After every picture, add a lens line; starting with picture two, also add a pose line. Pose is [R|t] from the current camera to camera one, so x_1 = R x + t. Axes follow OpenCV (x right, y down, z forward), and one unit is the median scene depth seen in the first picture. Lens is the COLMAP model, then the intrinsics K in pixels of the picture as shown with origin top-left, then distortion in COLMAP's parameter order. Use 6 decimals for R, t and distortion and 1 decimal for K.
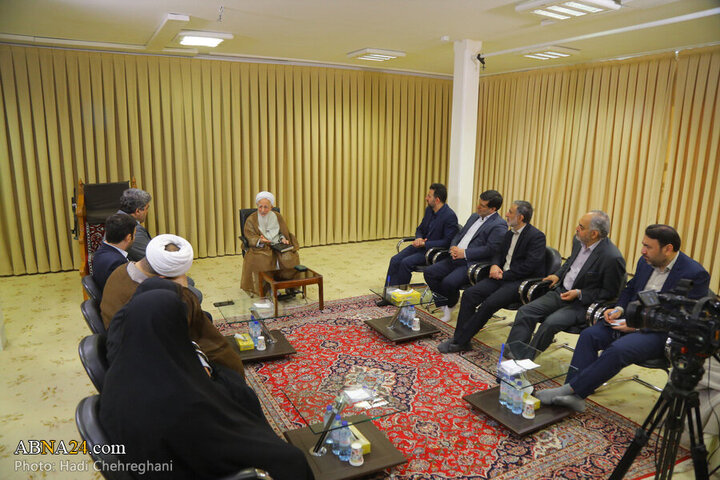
lens RADIAL K [[495.9, 0, 355.8], [0, 495.9, 255.7], [0, 0, 1]] dist [-0.109129, 0.054322]
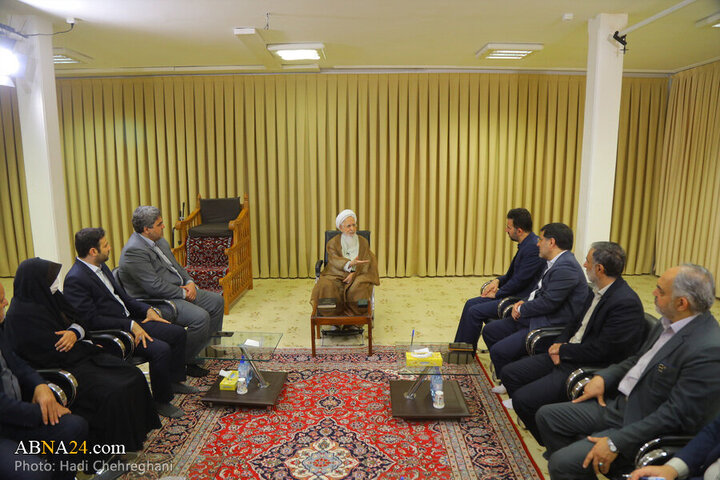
lens RADIAL K [[495.9, 0, 355.8], [0, 495.9, 252.3], [0, 0, 1]] dist [-0.109129, 0.054322]
pose [[0.877995, 0.070855, -0.473397, 0.331665], [-0.091152, 0.995635, -0.020037, -0.052527], [0.469911, 0.060743, 0.880621, 0.271560]]
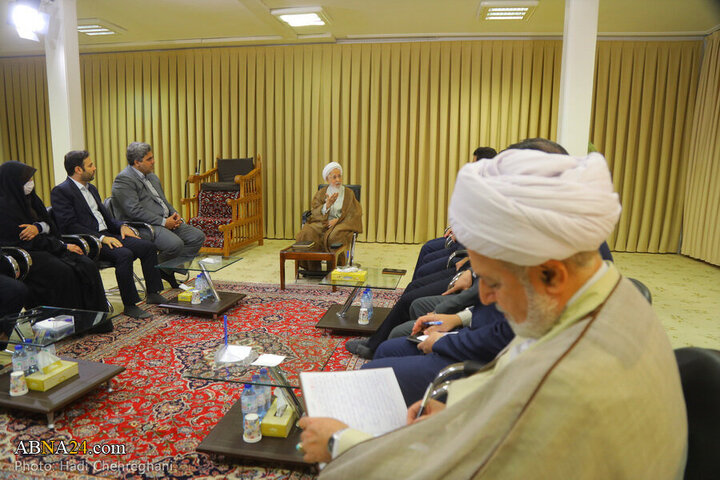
lens RADIAL K [[495.9, 0, 347.8], [0, 495.9, 250.2], [0, 0, 1]] dist [-0.109129, 0.054322]
pose [[0.783061, 0.104550, -0.613094, 0.541759], [-0.140855, 0.989968, -0.011087, 0.047595], [0.605784, 0.095039, 0.789932, 0.355820]]
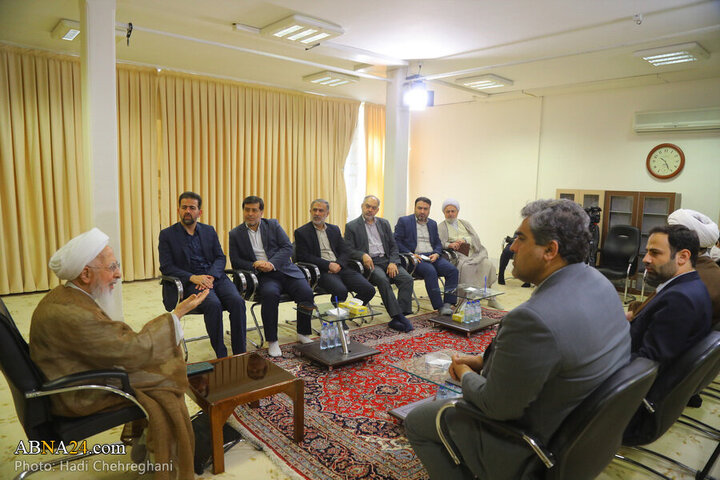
lens RADIAL K [[495.9, 0, 354.7], [0, 495.9, 245.5], [0, 0, 1]] dist [-0.109129, 0.054322]
pose [[-0.219307, -0.137611, 0.965902, -0.724810], [0.196761, 0.963424, 0.181932, -0.185953], [-0.955609, 0.229951, -0.184210, 1.073943]]
